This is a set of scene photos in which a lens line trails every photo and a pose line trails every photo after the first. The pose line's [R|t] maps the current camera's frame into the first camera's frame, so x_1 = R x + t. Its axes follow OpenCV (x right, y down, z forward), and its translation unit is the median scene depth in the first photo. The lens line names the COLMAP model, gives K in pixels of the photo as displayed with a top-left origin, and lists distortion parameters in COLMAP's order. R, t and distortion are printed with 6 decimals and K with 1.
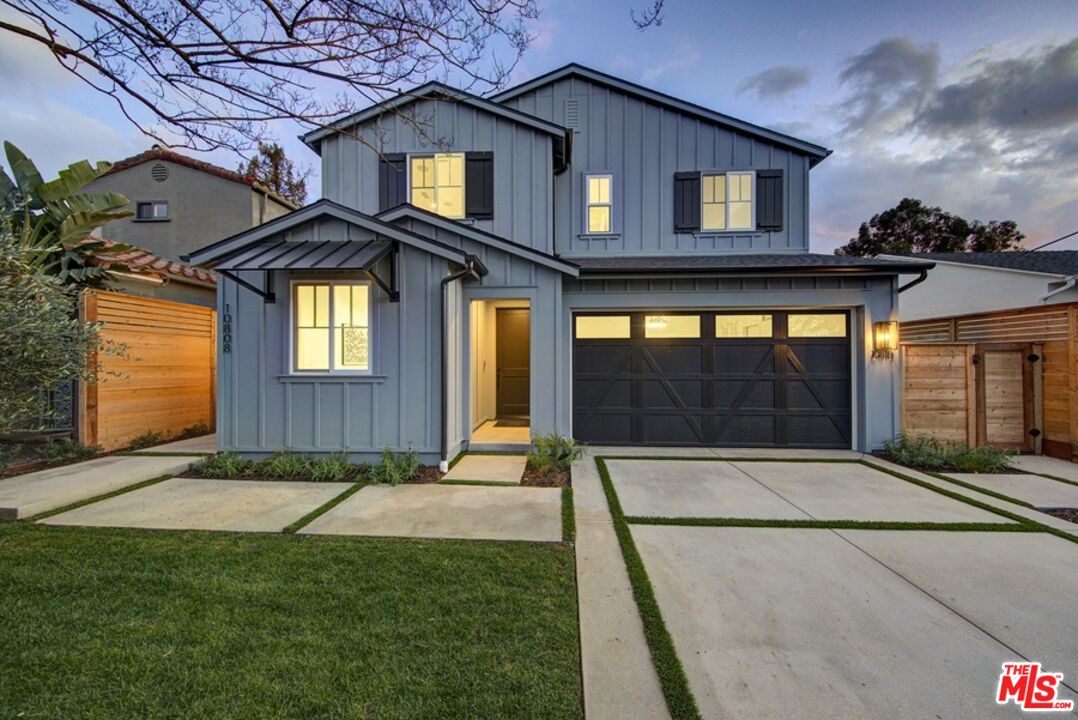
lens RADIAL K [[455.7, 0, 576.7], [0, 455.7, 360.3], [0, 0, 1]] dist [0.006864, -0.000418]
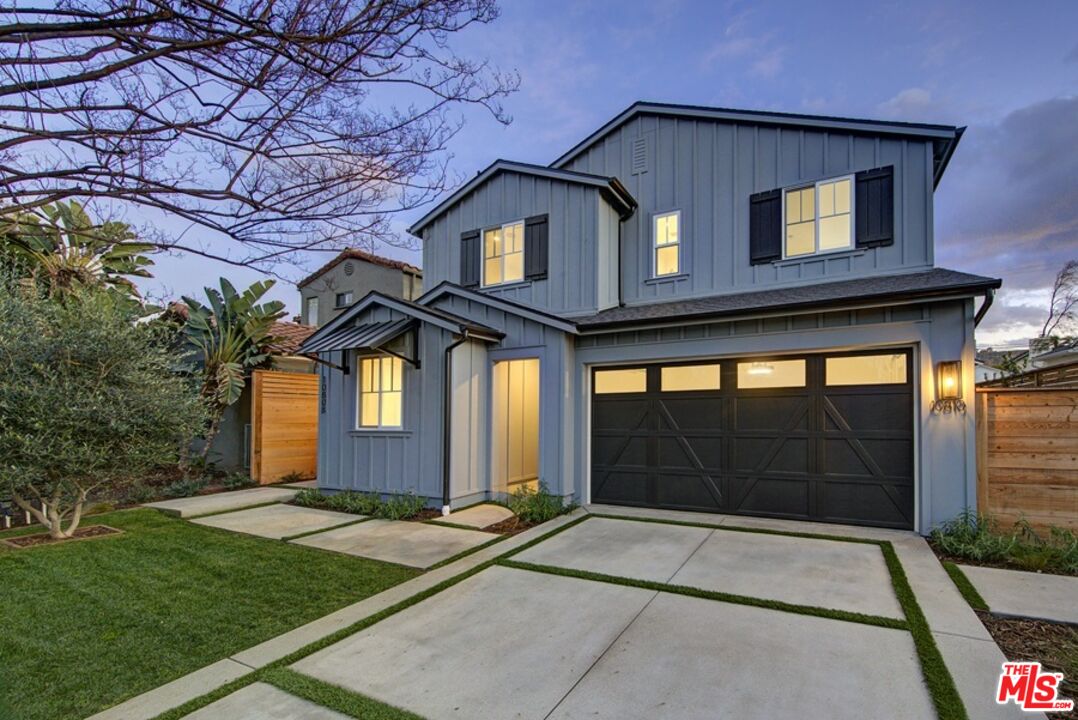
lens RADIAL K [[512.8, 0, 536.8], [0, 512.8, 399.1], [0, 0, 1]] dist [0.002640, -0.000239]
pose [[0.895004, -0.023696, -0.445428, 0.432533], [0.010111, 0.999409, -0.032849, -0.002362], [0.445943, 0.024896, 0.894715, -0.049661]]
